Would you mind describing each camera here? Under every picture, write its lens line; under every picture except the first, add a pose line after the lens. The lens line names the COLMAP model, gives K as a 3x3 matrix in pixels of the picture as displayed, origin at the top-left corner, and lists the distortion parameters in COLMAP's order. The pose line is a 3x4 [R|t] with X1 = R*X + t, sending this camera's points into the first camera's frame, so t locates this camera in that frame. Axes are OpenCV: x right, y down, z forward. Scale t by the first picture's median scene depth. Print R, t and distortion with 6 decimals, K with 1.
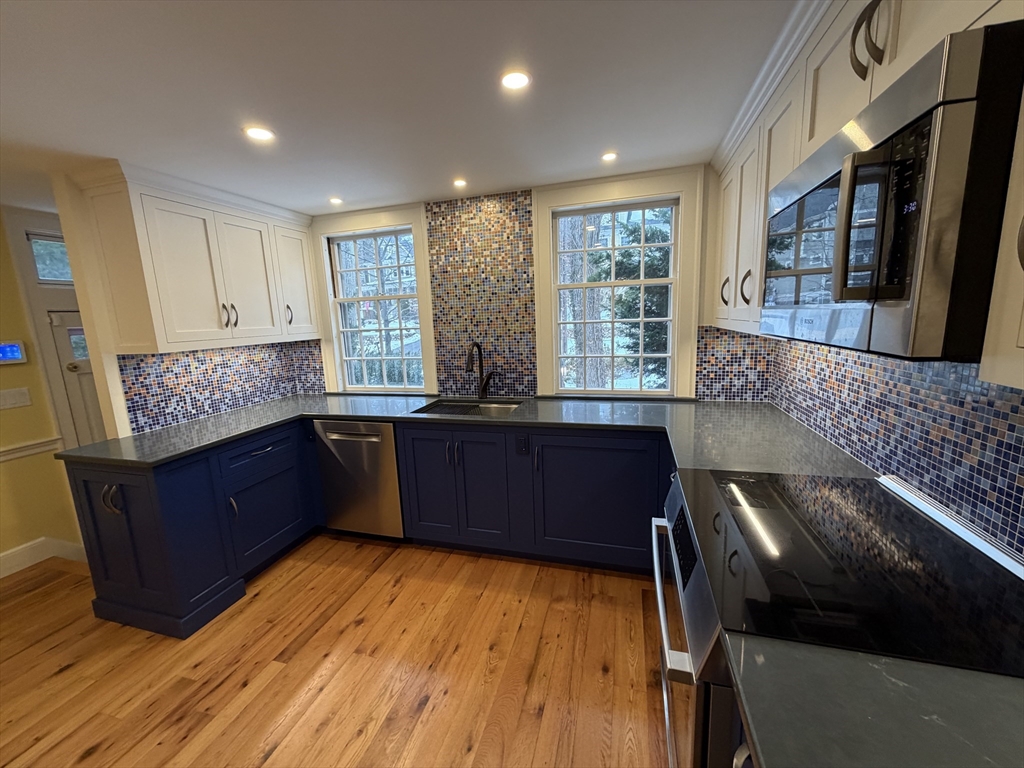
lens RADIAL K [[409.7, 0, 511.9], [0, 409.7, 384.5], [0, 0, 1]] dist [0.002182, -0.000582]
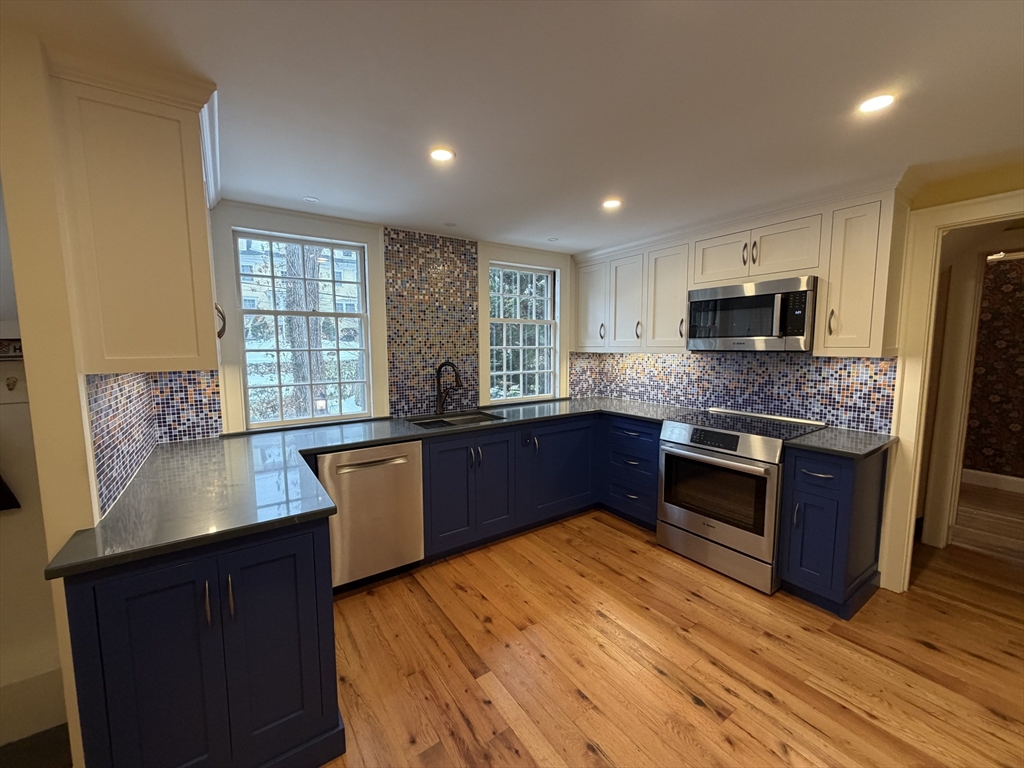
lens RADIAL K [[409.7, 0, 510.2], [0, 409.7, 383.7], [0, 0, 1]] dist [0.002182, -0.000582]
pose [[0.625256, -0.036816, 0.779551, -0.861259], [0.111556, 0.992845, -0.042587, 0.022568], [-0.772405, 0.113591, 0.624889, 0.175346]]
